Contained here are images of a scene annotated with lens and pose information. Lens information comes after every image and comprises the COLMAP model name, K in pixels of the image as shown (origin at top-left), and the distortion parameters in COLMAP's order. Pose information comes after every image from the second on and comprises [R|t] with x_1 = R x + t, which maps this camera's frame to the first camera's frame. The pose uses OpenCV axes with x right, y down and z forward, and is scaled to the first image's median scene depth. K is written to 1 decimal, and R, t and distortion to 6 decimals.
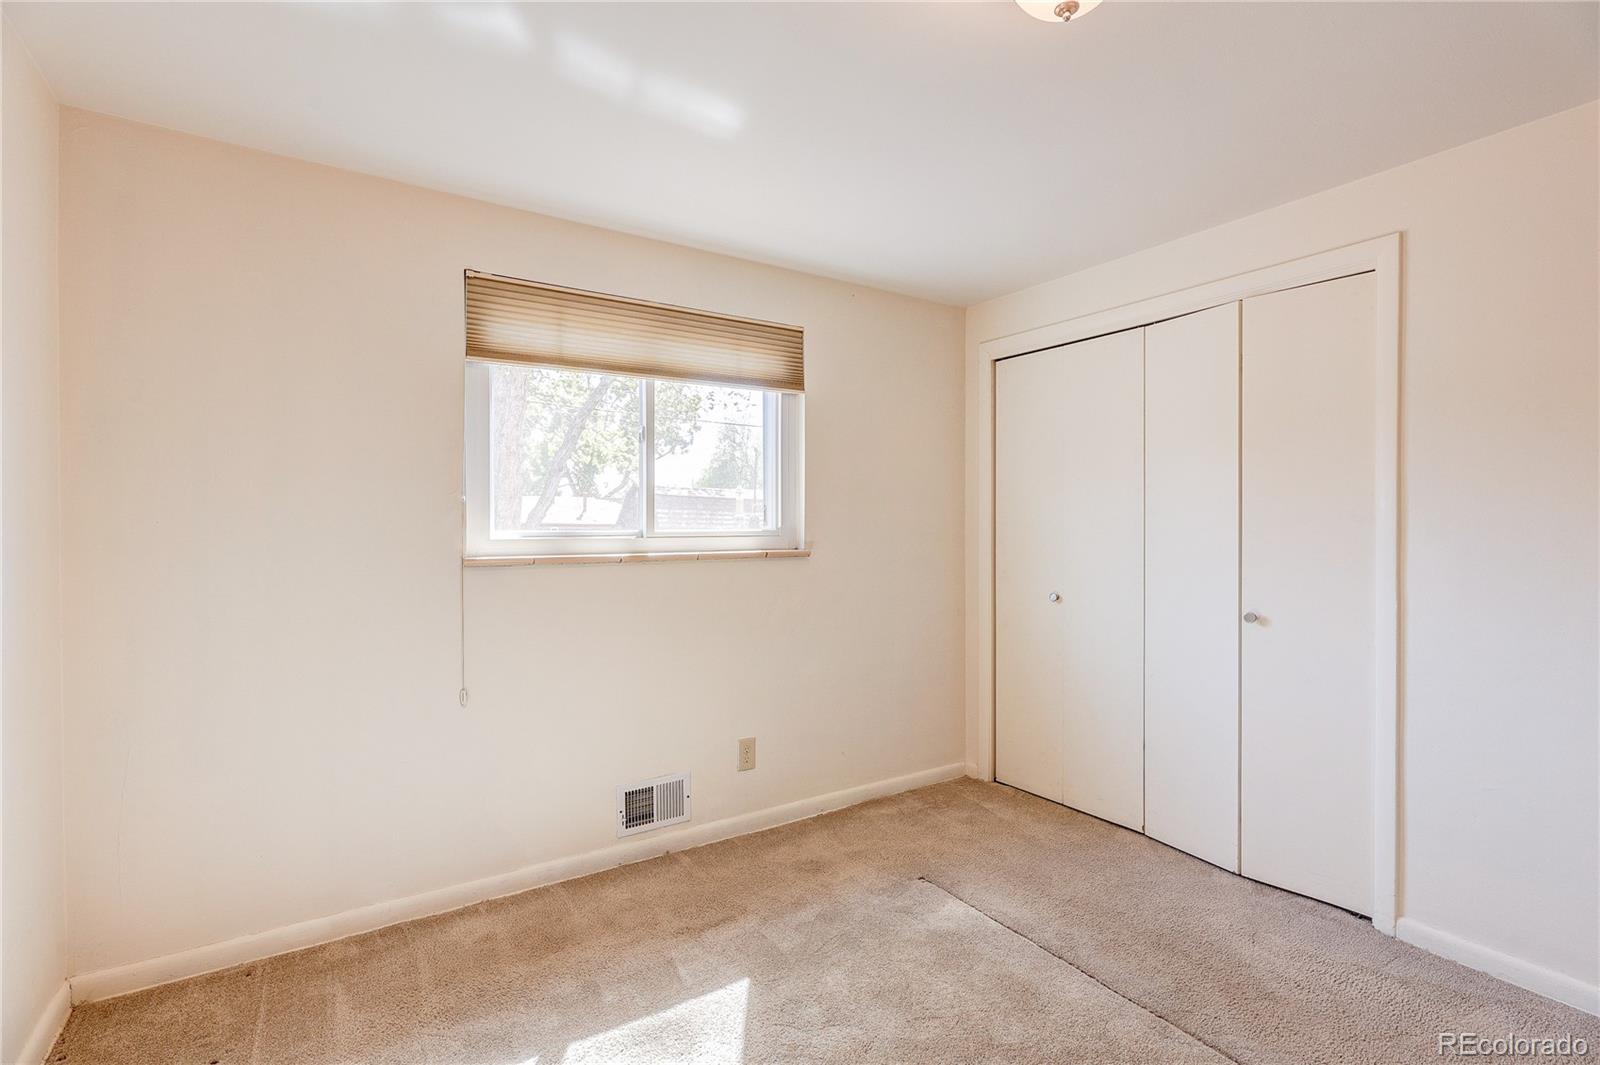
lens RADIAL K [[754.6, 0, 803.9], [0, 754.6, 527.0], [0, 0, 1]] dist [0.001192, 0.000471]
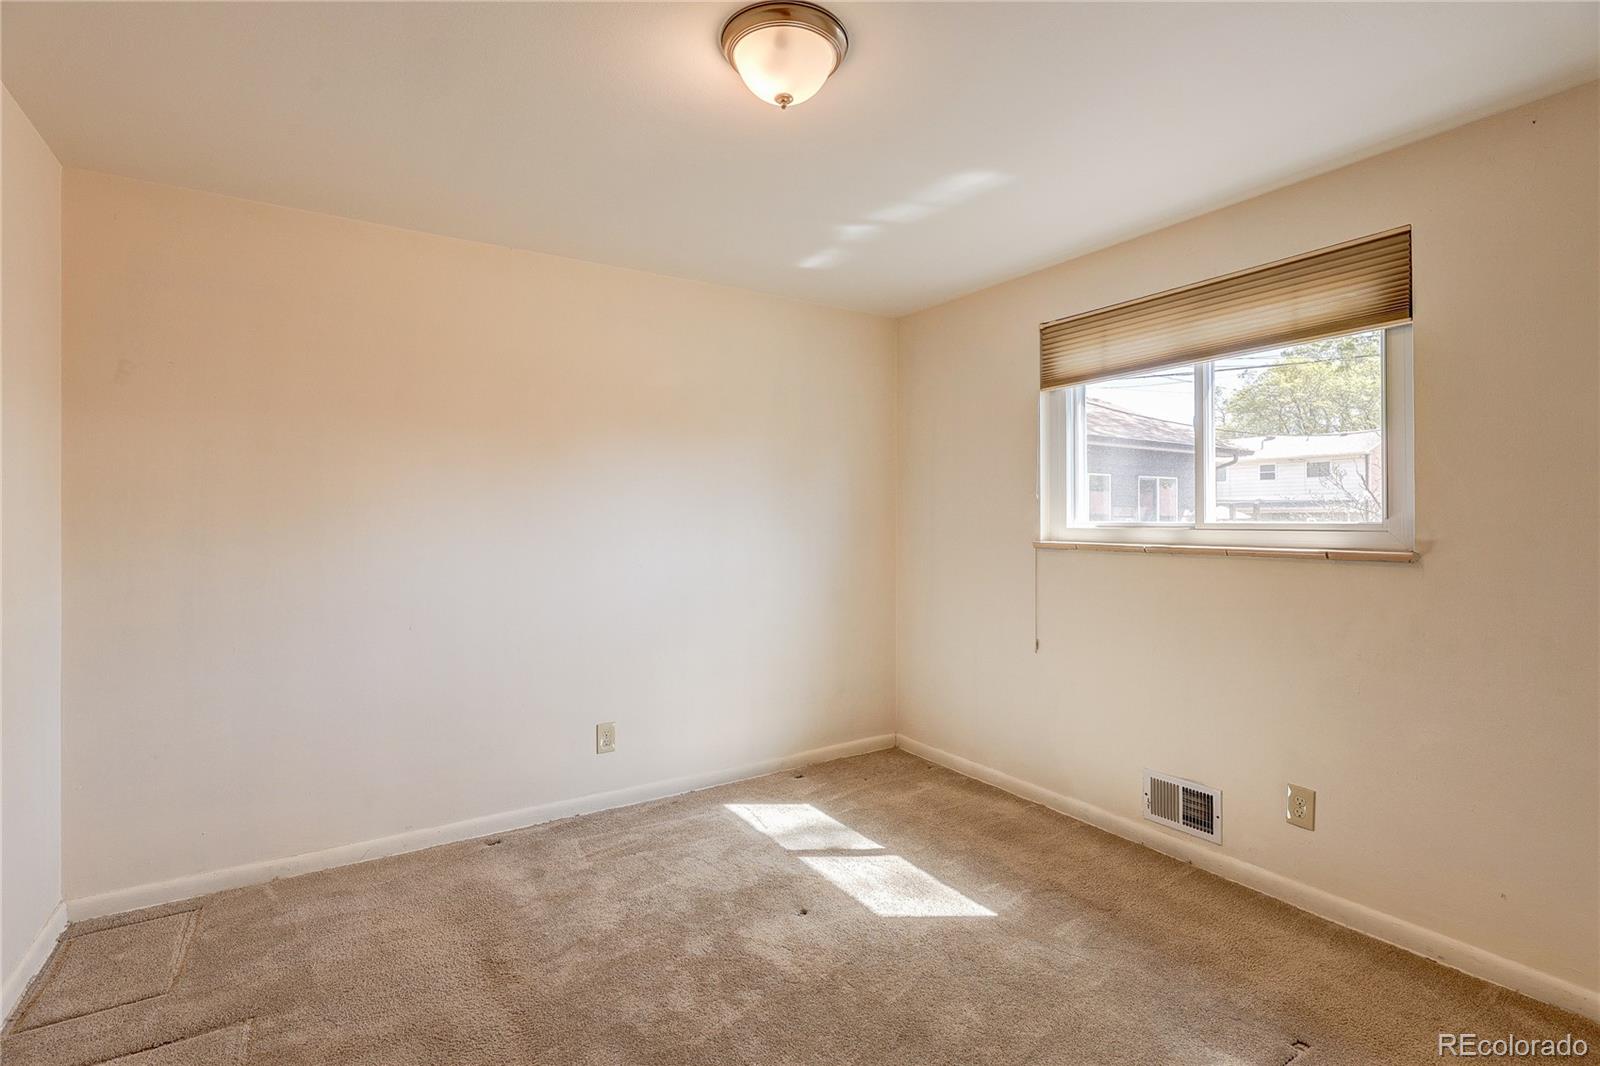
lens RADIAL K [[782.8, 0, 796.3], [0, 782.8, 505.2], [0, 0, 1]] dist [-0.001380, -0.000357]
pose [[-0.038525, -0.016805, -0.999116, 0.821787], [-0.002616, 0.999857, -0.016717, 0.001342], [0.999254, 0.001970, -0.038564, 0.542254]]
